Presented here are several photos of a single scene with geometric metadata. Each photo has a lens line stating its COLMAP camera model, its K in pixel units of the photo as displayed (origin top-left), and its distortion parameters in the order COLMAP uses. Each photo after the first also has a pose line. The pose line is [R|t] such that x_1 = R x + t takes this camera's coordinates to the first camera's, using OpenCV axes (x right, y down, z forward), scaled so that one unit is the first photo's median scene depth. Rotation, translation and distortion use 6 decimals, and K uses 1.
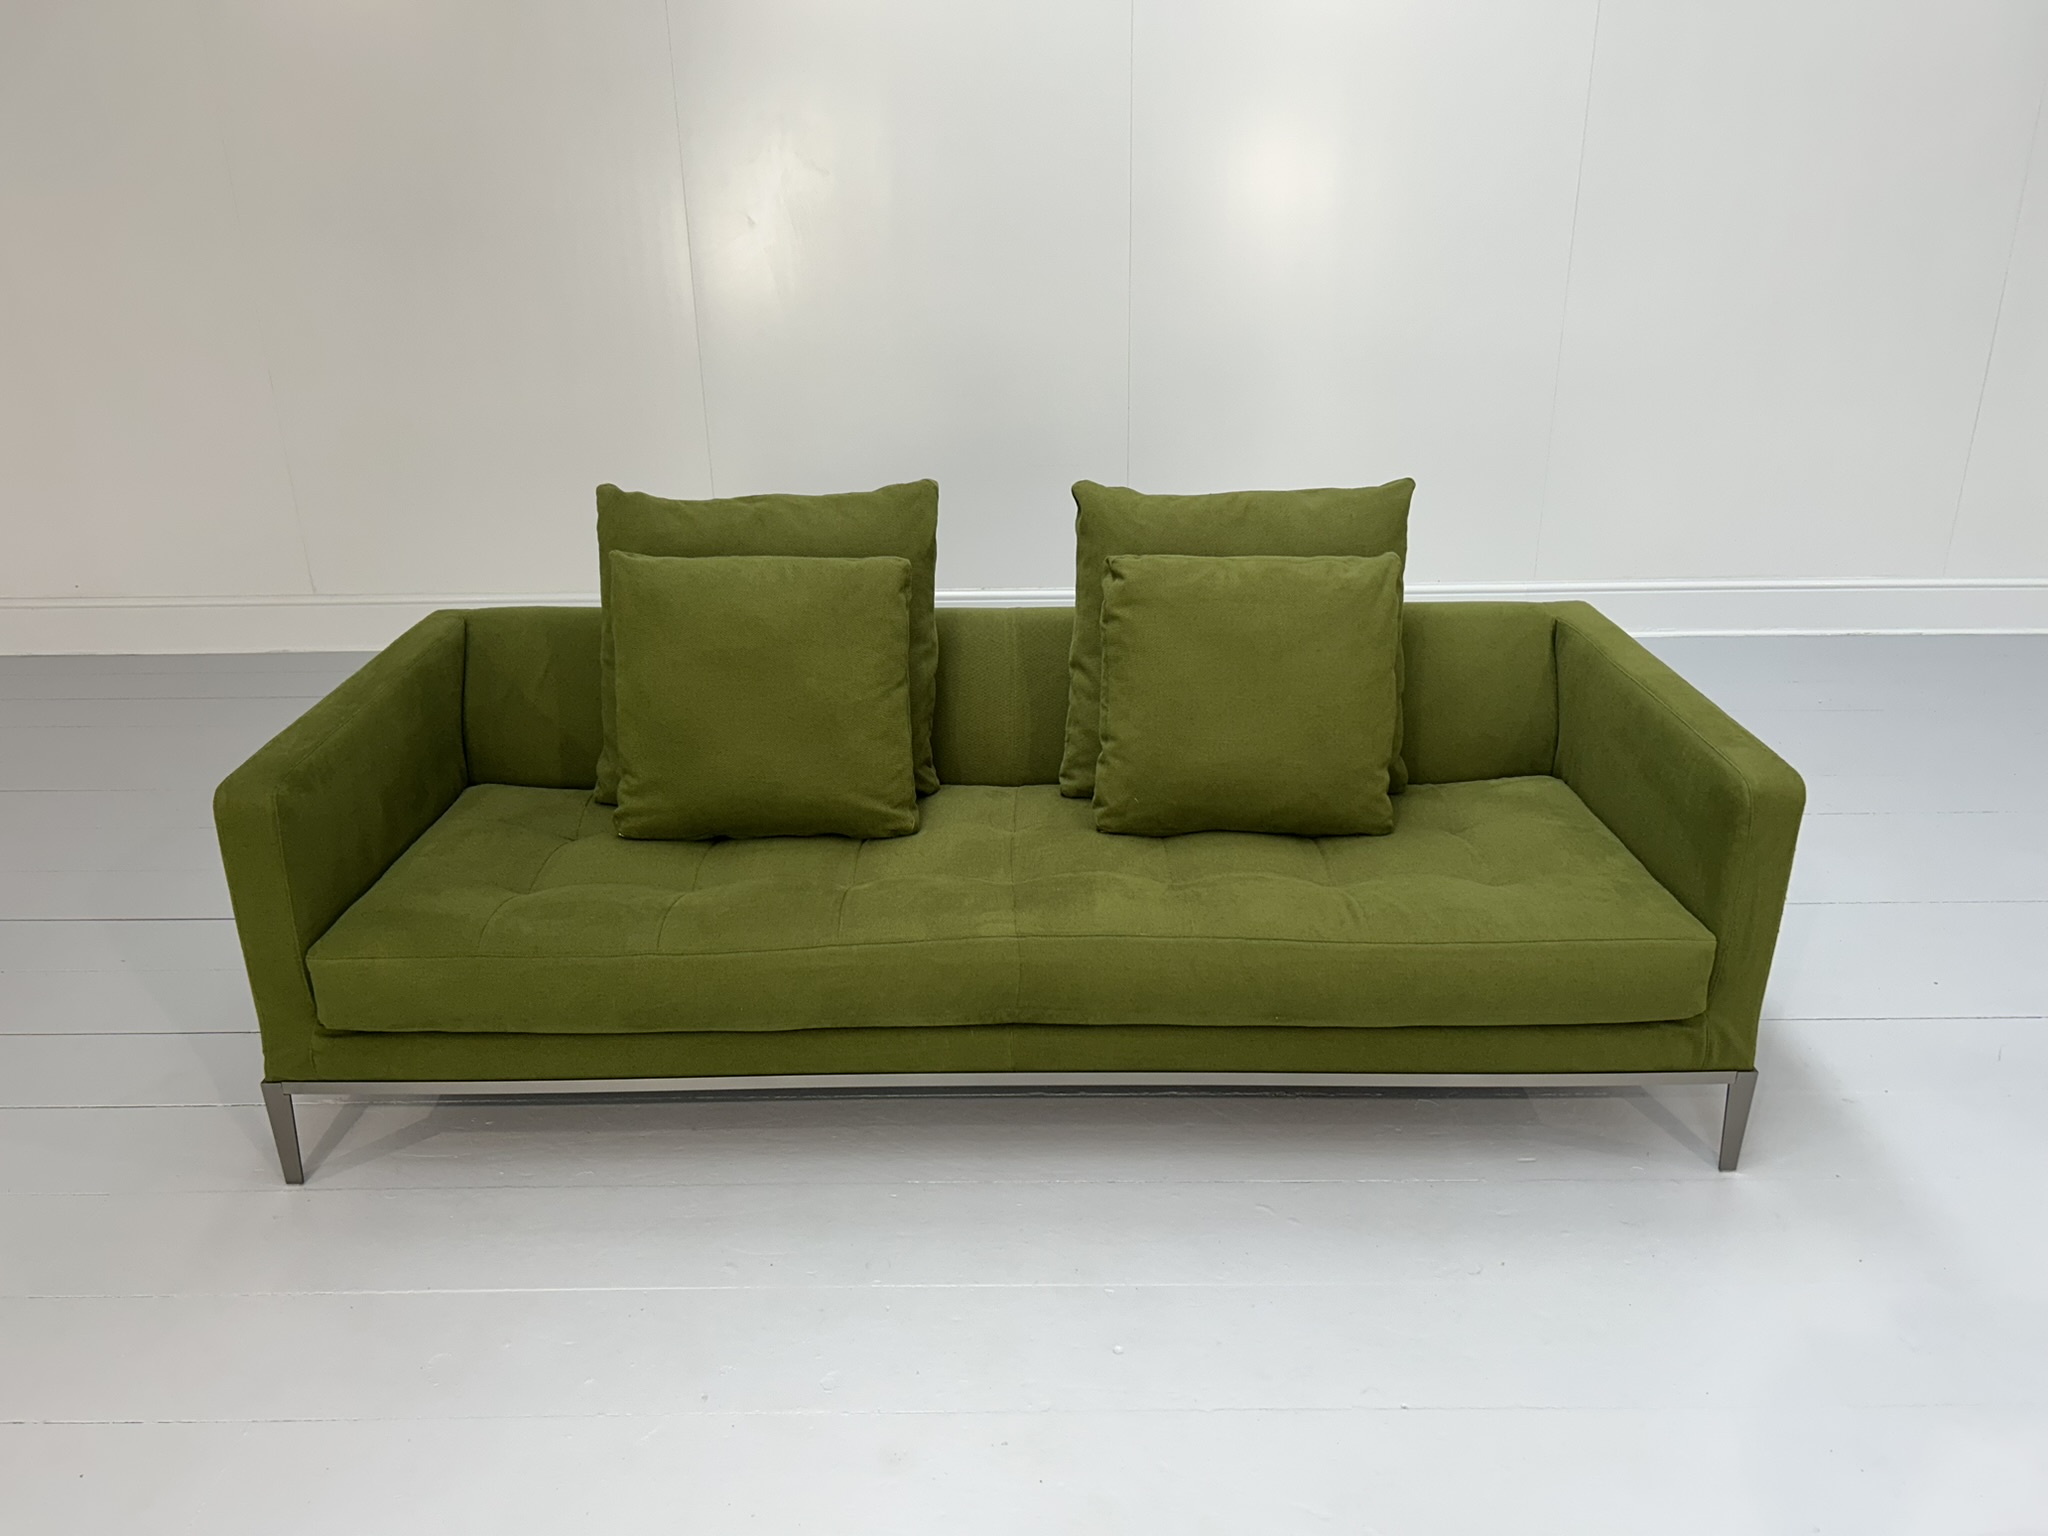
lens RADIAL K [[1553.5, 0, 1023.3], [0, 1553.5, 774.9], [0, 0, 1]] dist [0.091623, -0.150395]
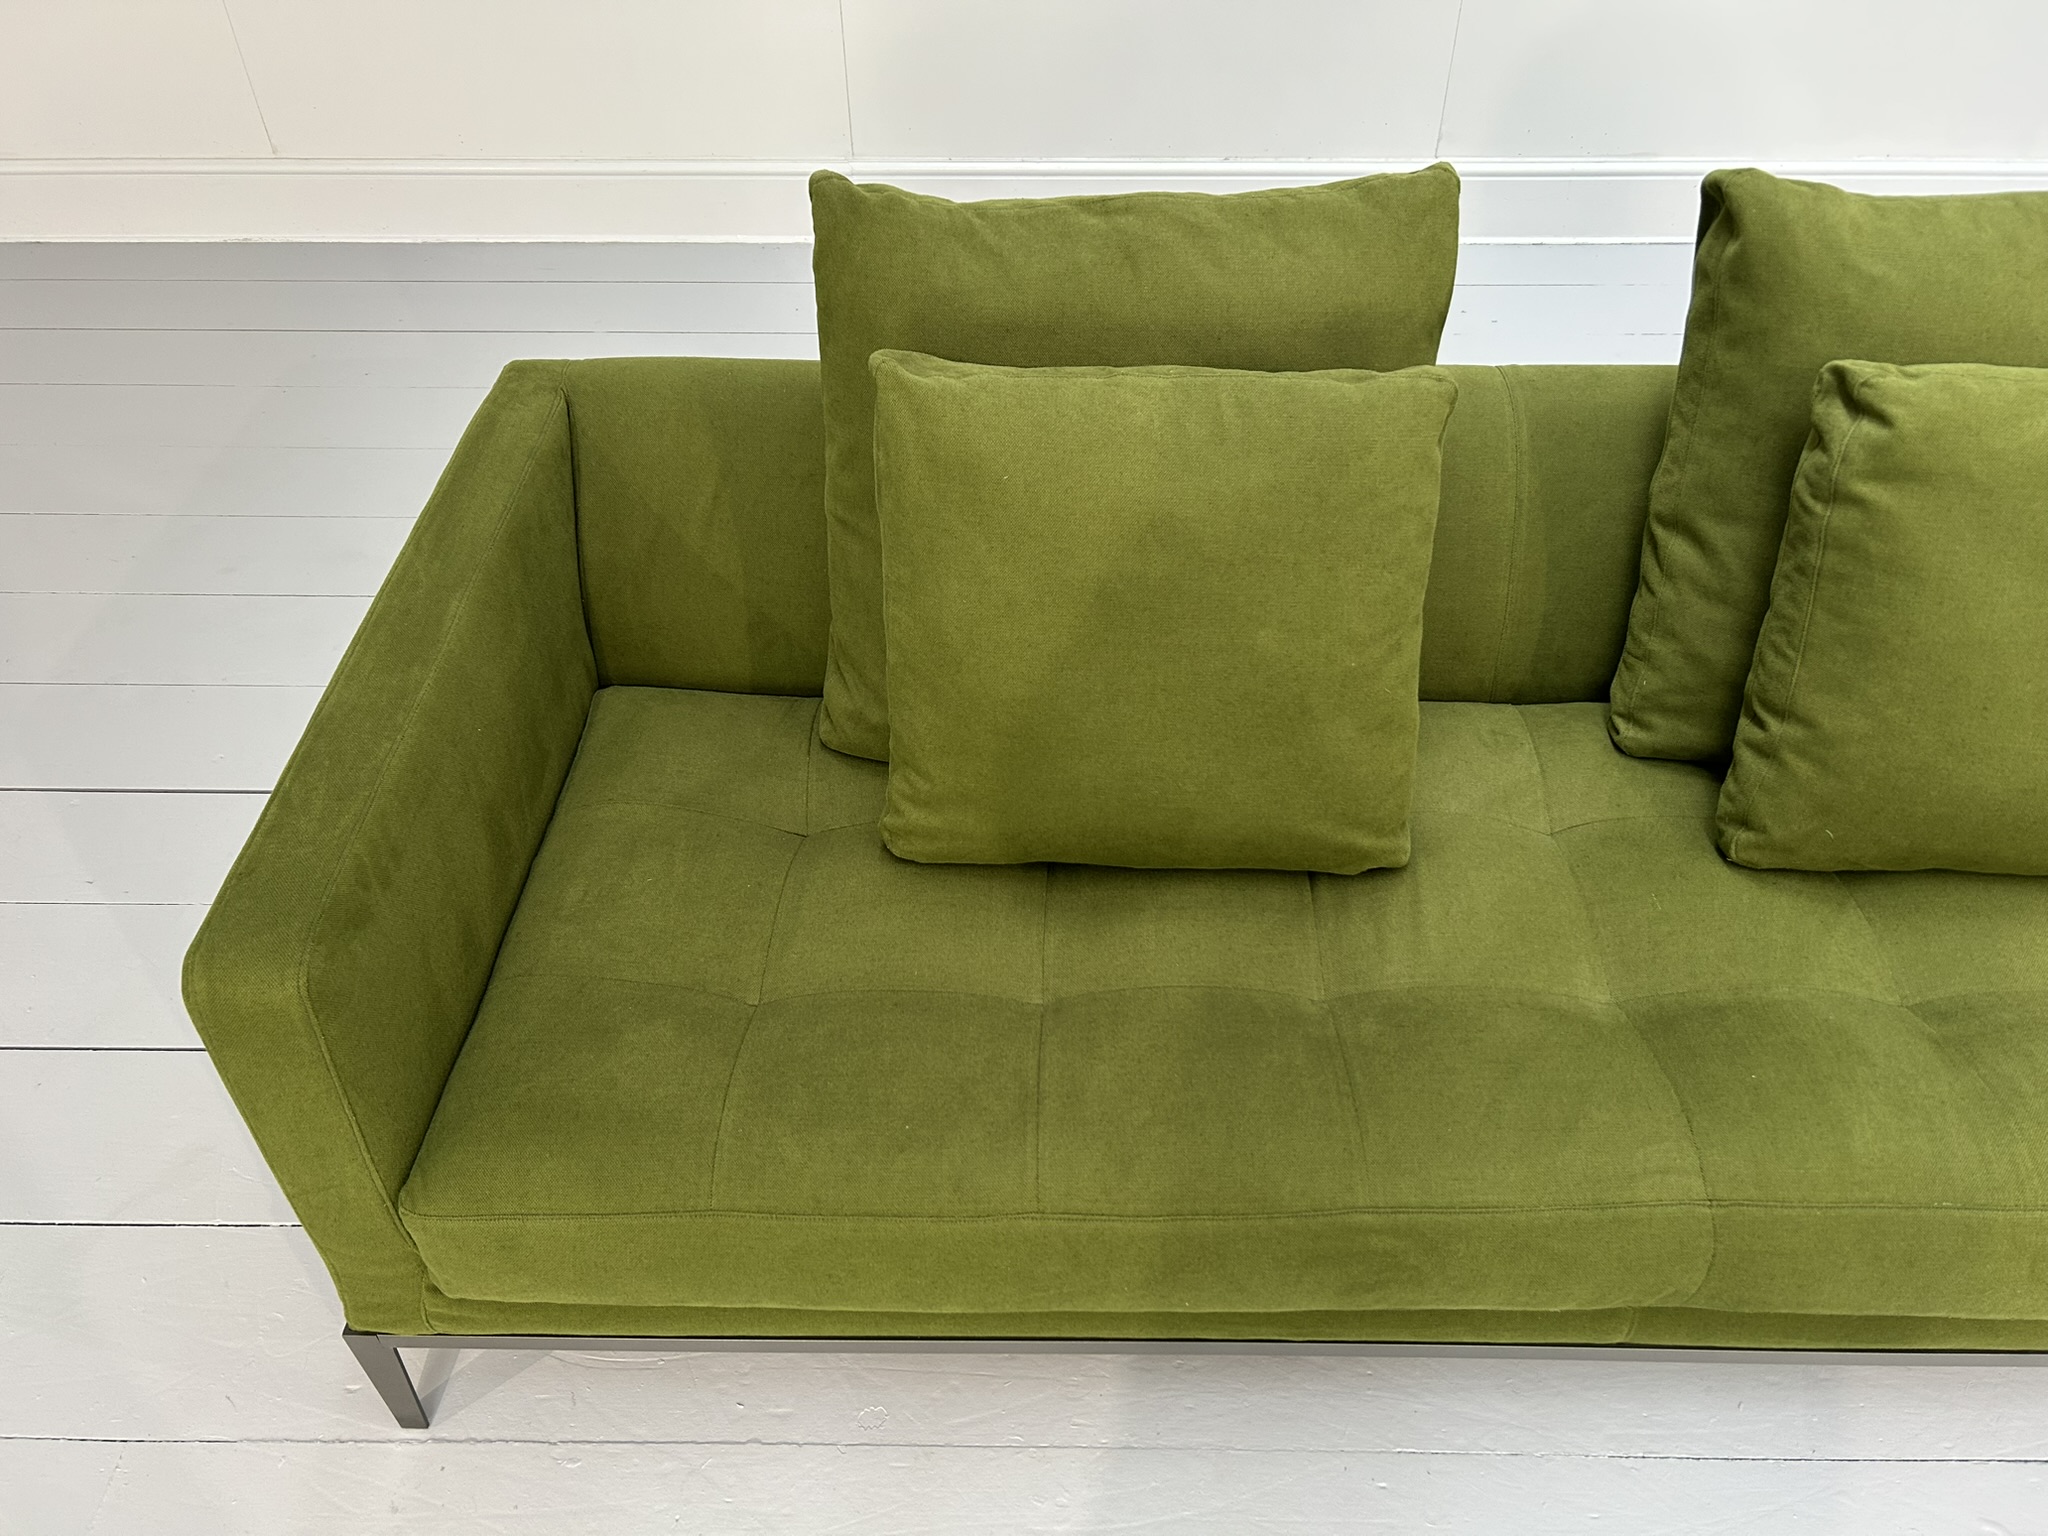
lens RADIAL K [[1555.6, 0, 1019.9], [0, 1555.6, 781.4], [0, 0, 1]] dist [0.074137, -0.097634]
pose [[0.999830, 0.016064, -0.009010, -0.208990], [-0.012019, 0.939721, 0.341730, -0.187856], [0.013956, -0.341564, 0.939755, 0.475134]]
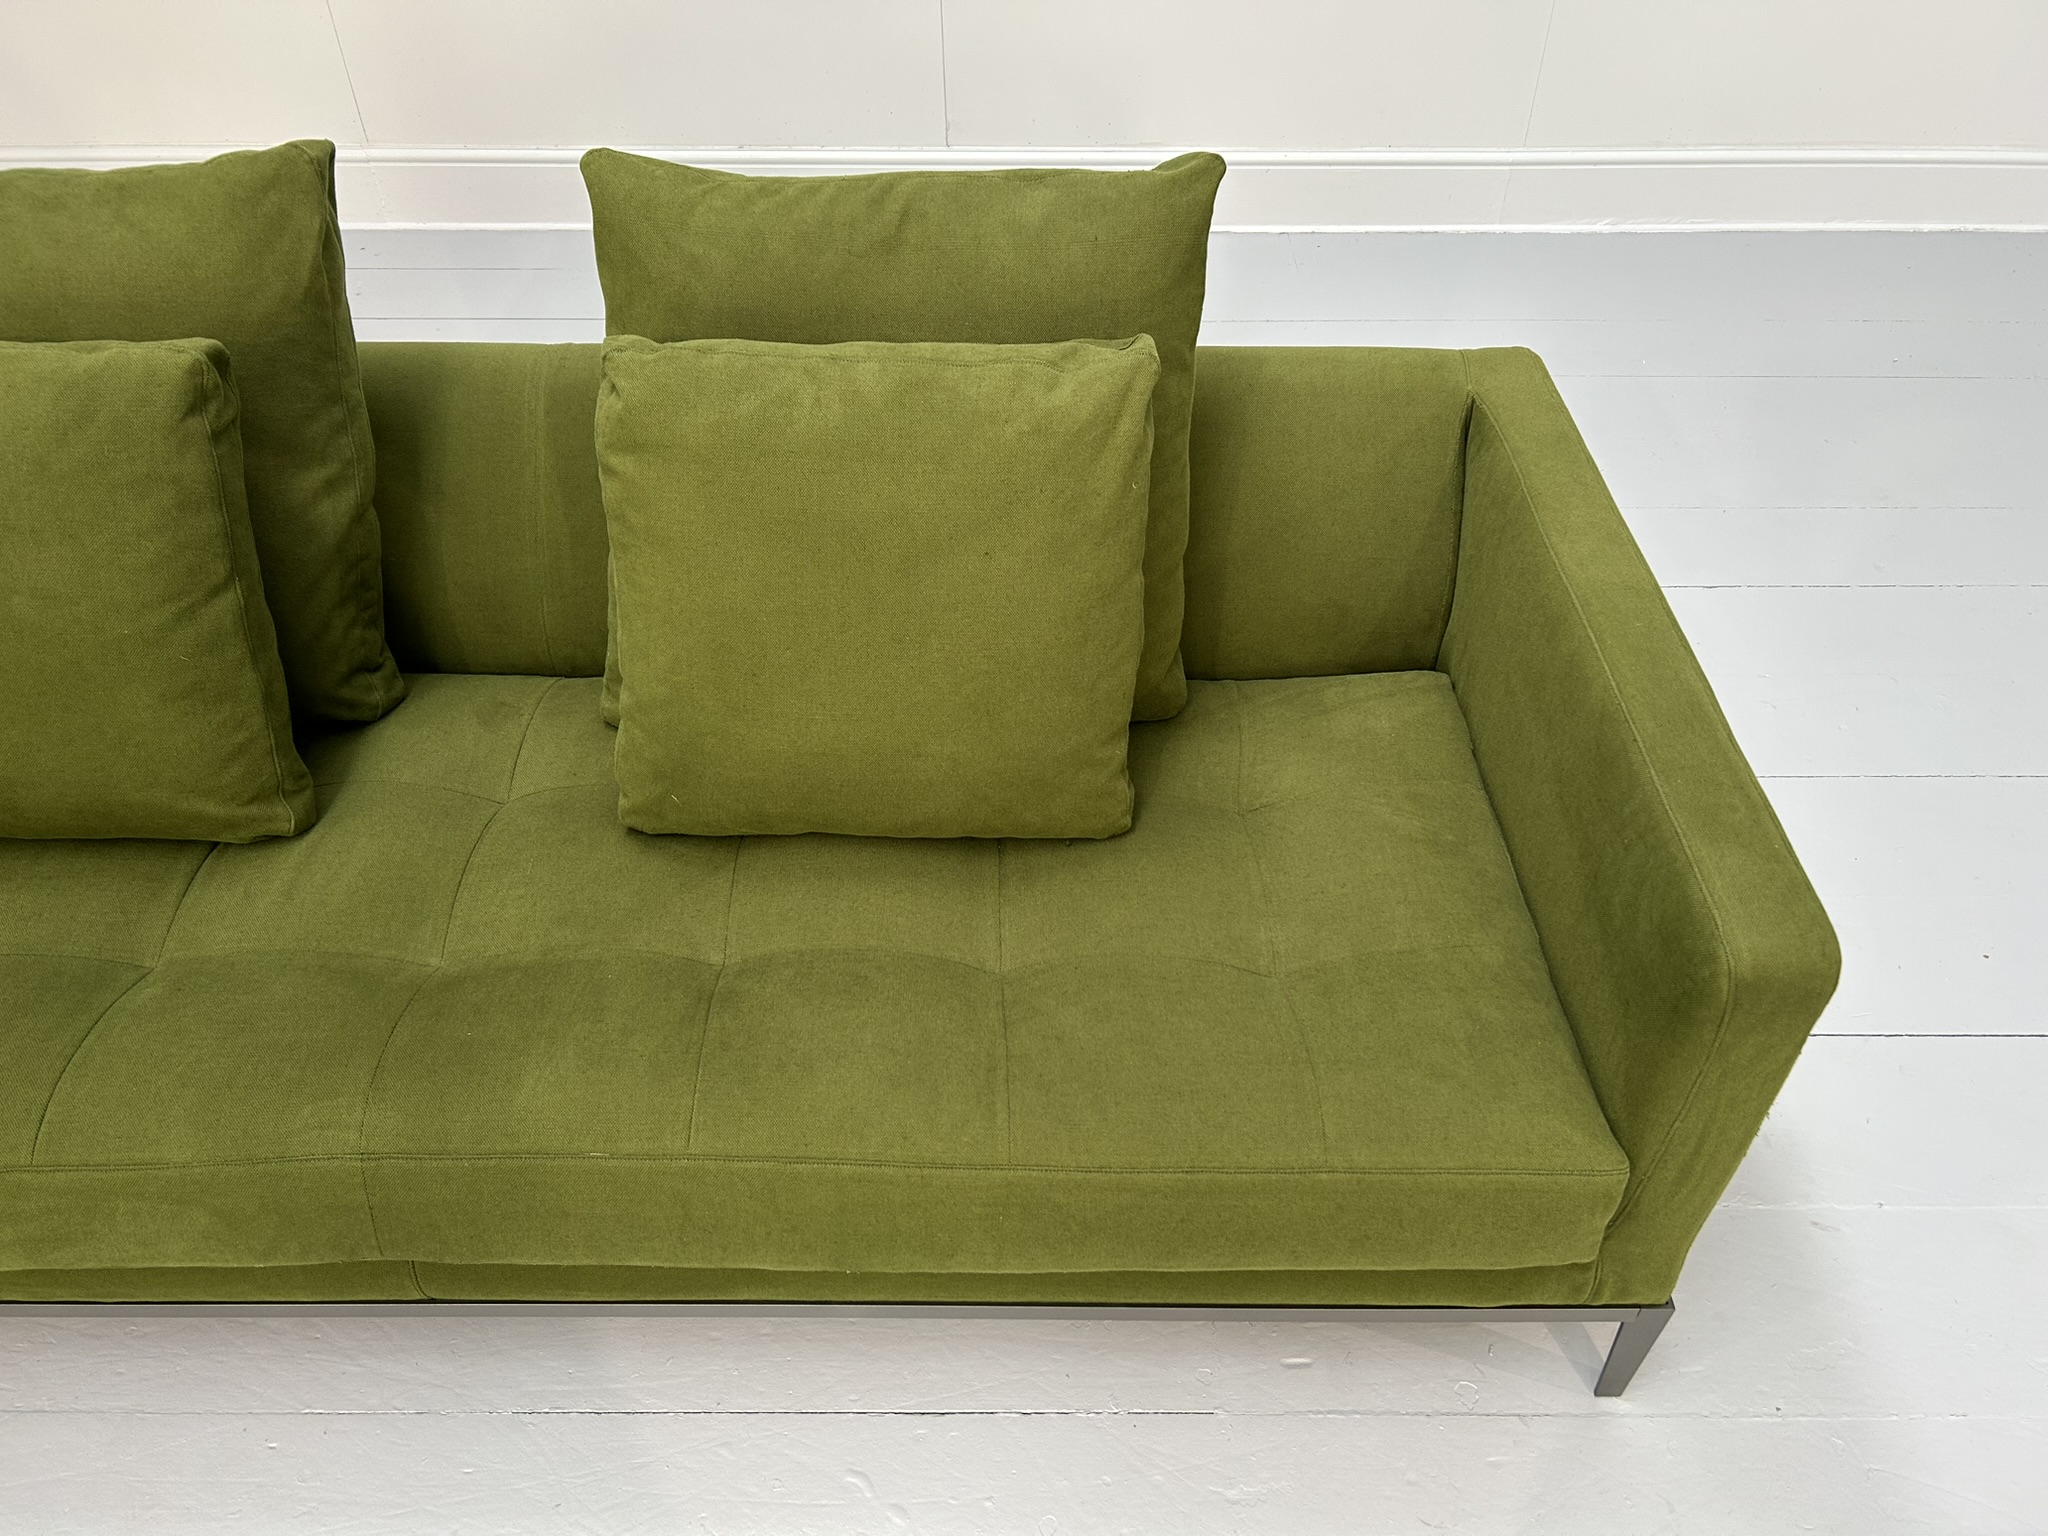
lens RADIAL K [[1559.1, 0, 1024.0], [0, 1559.1, 768.0], [0, 0, 1]] dist [0.074889, -0.092879]
pose [[0.999933, 0.010962, 0.003769, 0.197418], [-0.011590, 0.940900, 0.338486, -0.188295], [0.000164, -0.338507, 0.940964, 0.463711]]
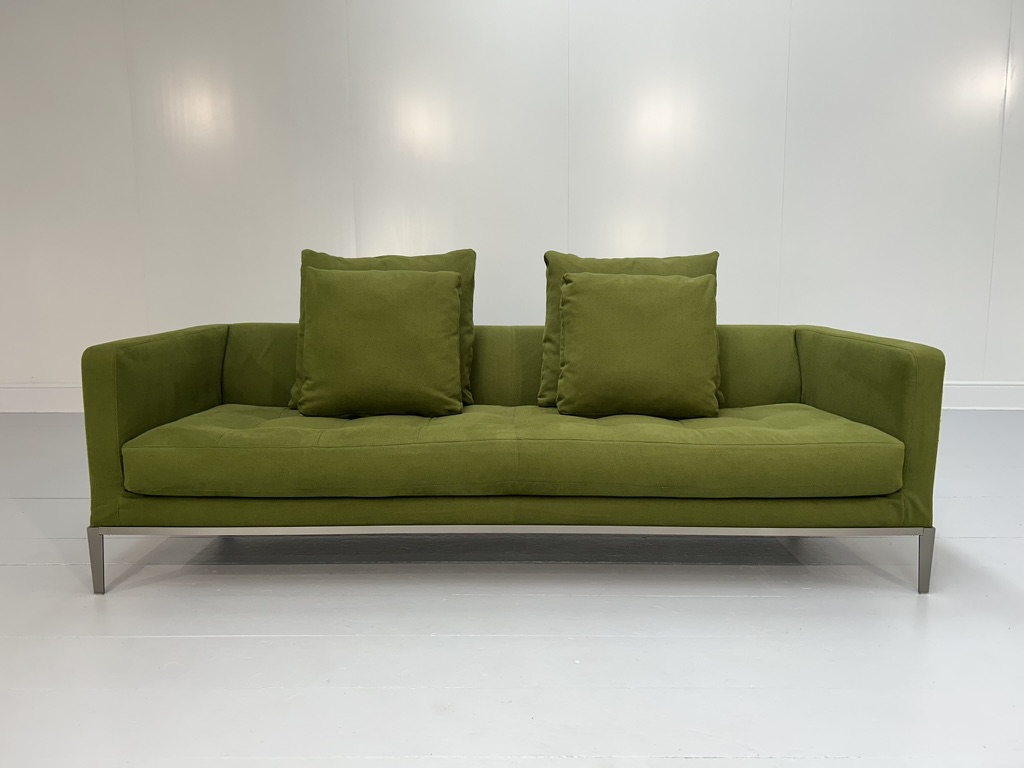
lens RADIAL K [[779.6, 0, 512.0], [0, 779.6, 384.0], [0, 0, 1]] dist [0.074889, -0.092879]
pose [[0.999970, 0.007679, 0.001163, -0.009928], [-0.007180, 0.971073, -0.238674, 0.226669], [-0.002963, 0.238659, 0.971099, 0.092104]]
